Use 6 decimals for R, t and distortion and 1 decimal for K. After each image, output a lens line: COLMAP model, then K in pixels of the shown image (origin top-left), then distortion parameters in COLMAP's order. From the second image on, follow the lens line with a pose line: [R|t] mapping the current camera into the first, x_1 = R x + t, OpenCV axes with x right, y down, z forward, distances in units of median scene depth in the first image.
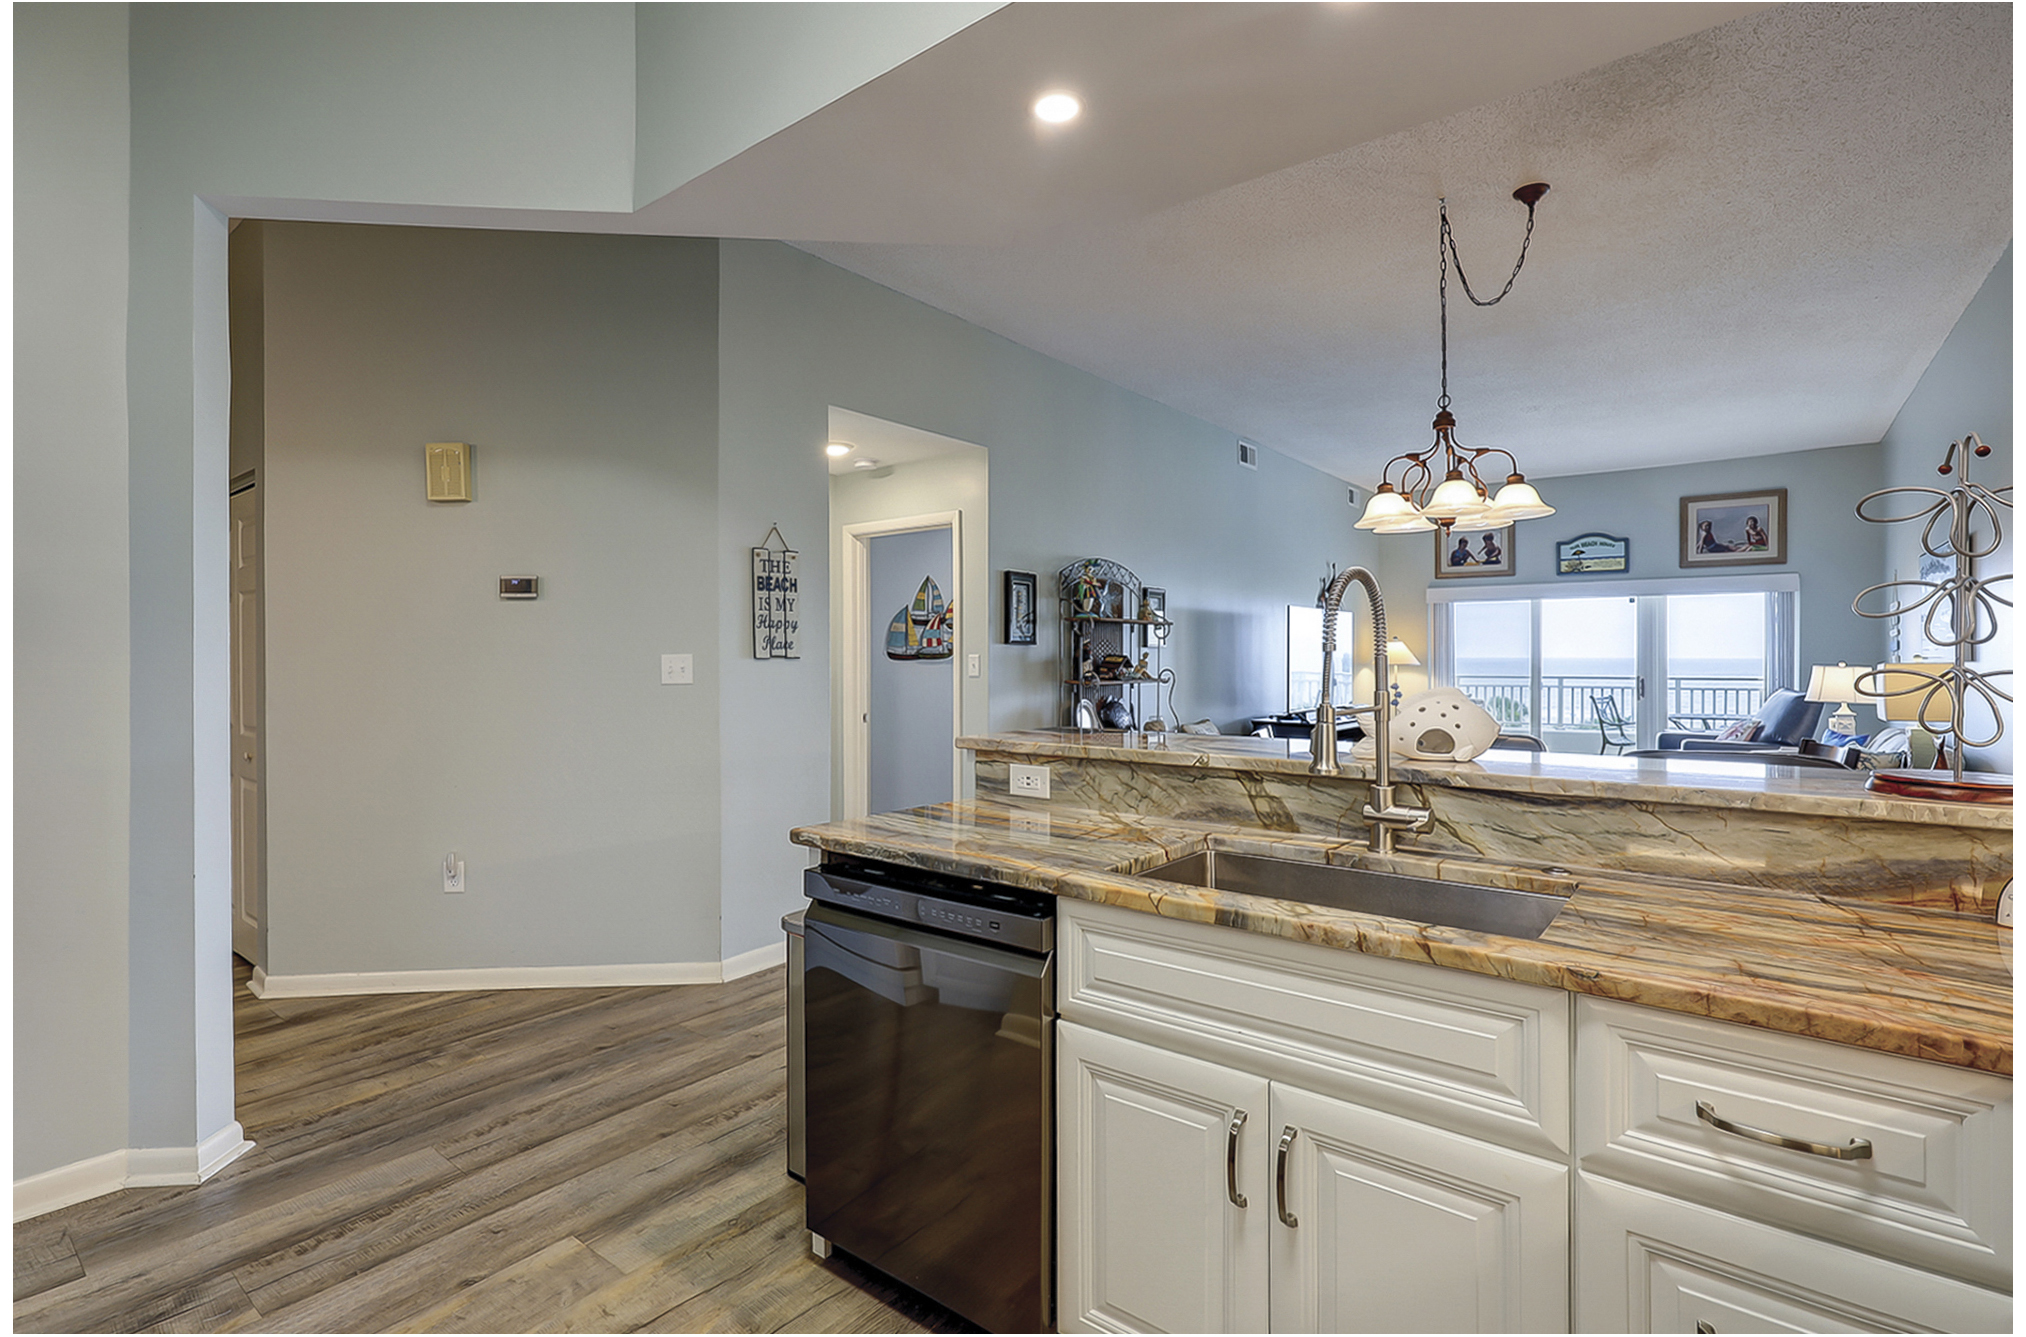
lens RADIAL K [[949.7, 0, 995.2], [0, 949.7, 655.1], [0, 0, 1]] dist [-0.000584, -0.008174]
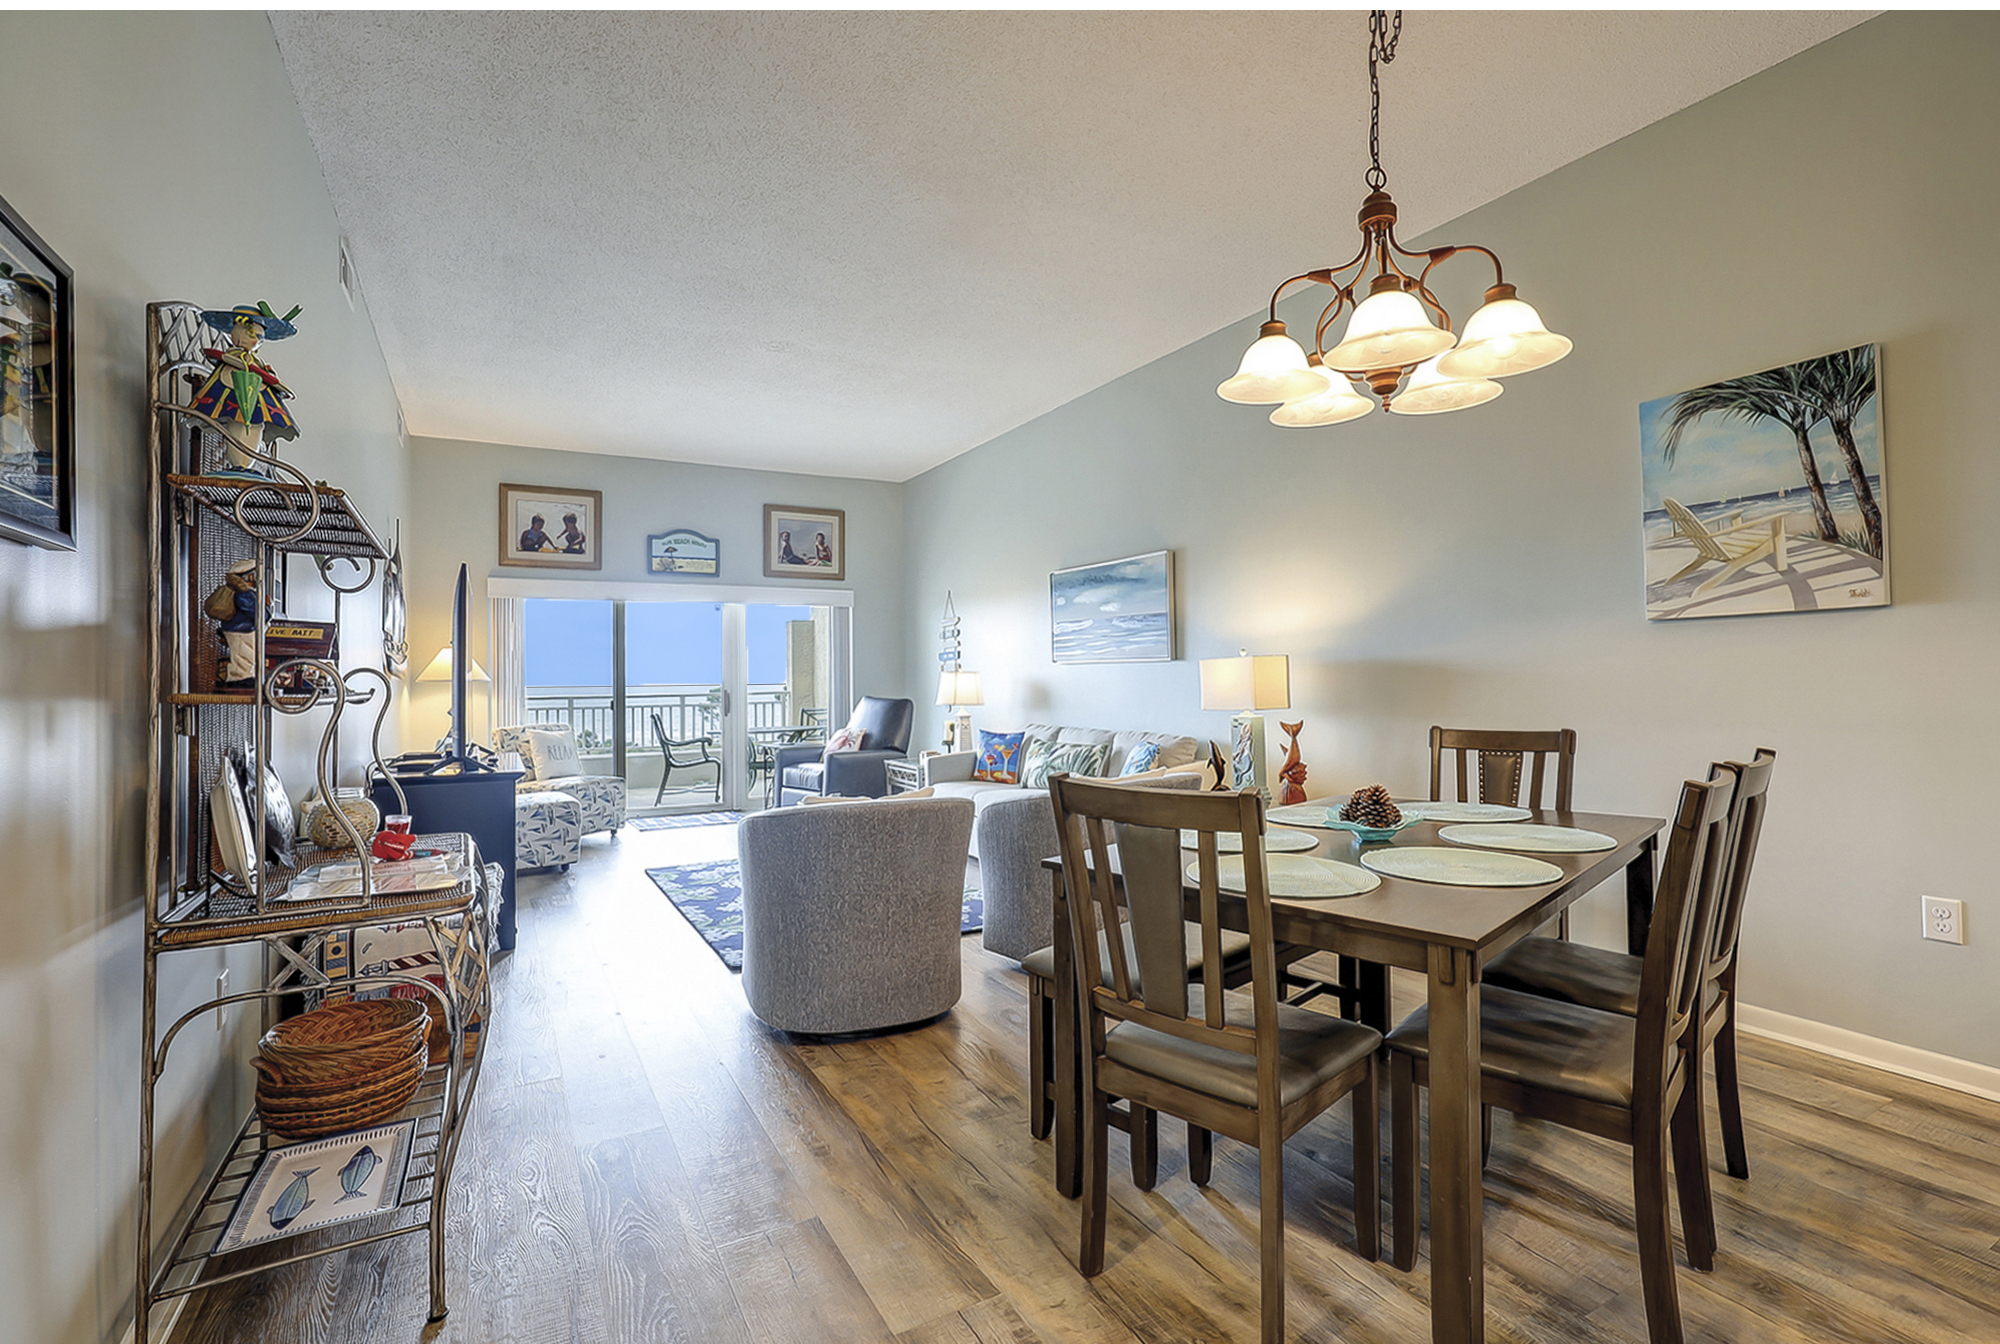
lens RADIAL K [[918.5, 0, 992.2], [0, 918.5, 678.6], [0, 0, 1]] dist [-0.027755, 0.016732]
pose [[0.385506, -0.006335, 0.922684, -0.059198], [0.013819, 0.999904, 0.001092, 0.015890], [-0.922602, 0.012329, 0.385556, 0.435706]]
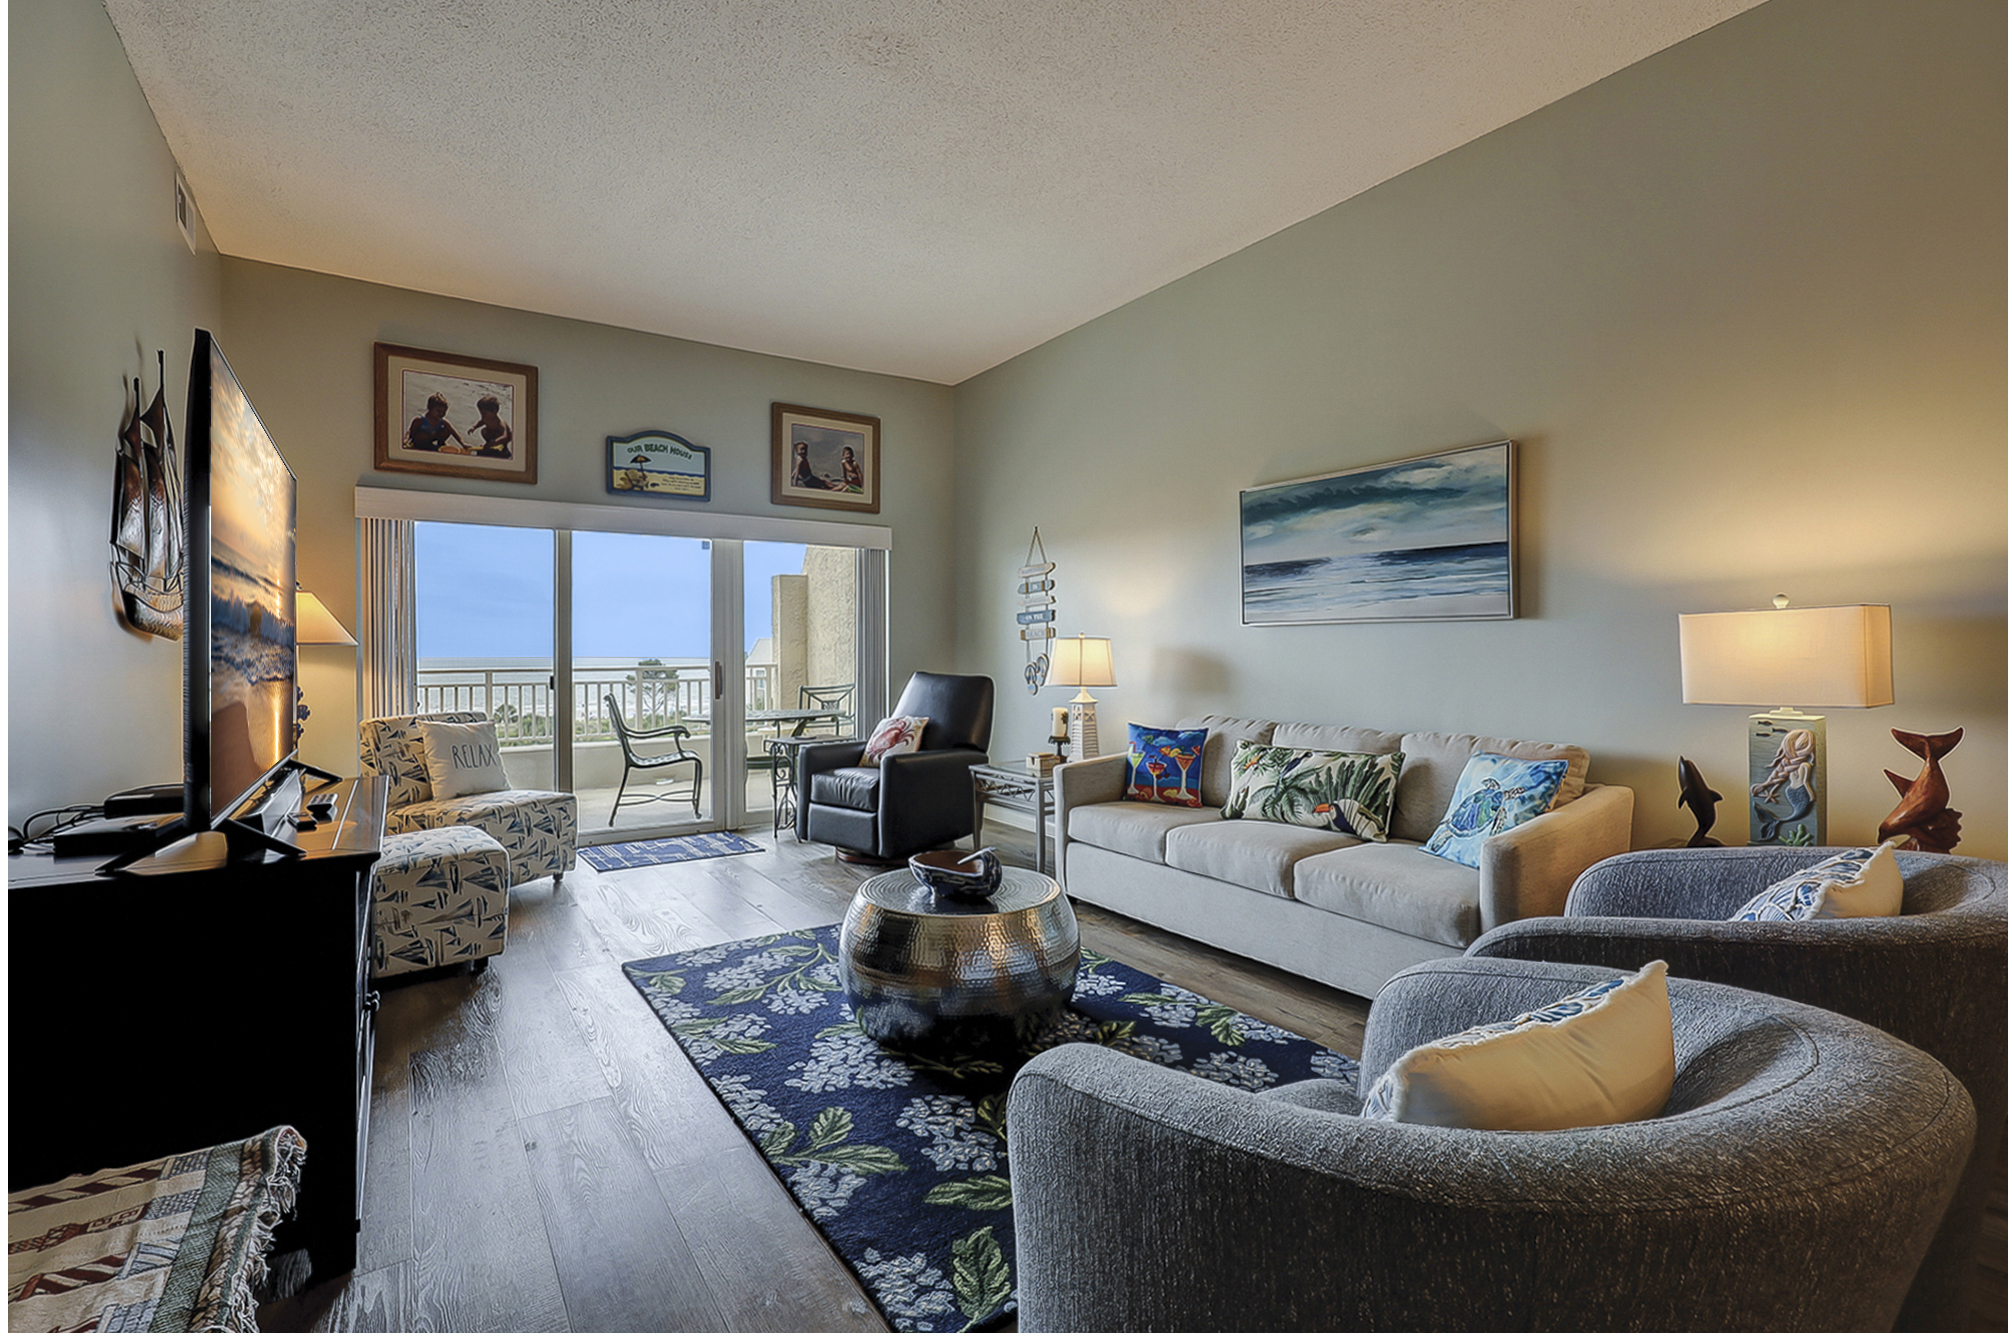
lens RADIAL K [[905.8, 0, 1011.0], [0, 905.8, 663.5], [0, 0, 1]] dist [-0.020648, 0.000586]
pose [[0.296346, -0.017911, 0.954913, 0.141682], [0.006731, 0.999838, 0.016664, 0.016552], [-0.955057, 0.001490, 0.296418, 0.656212]]
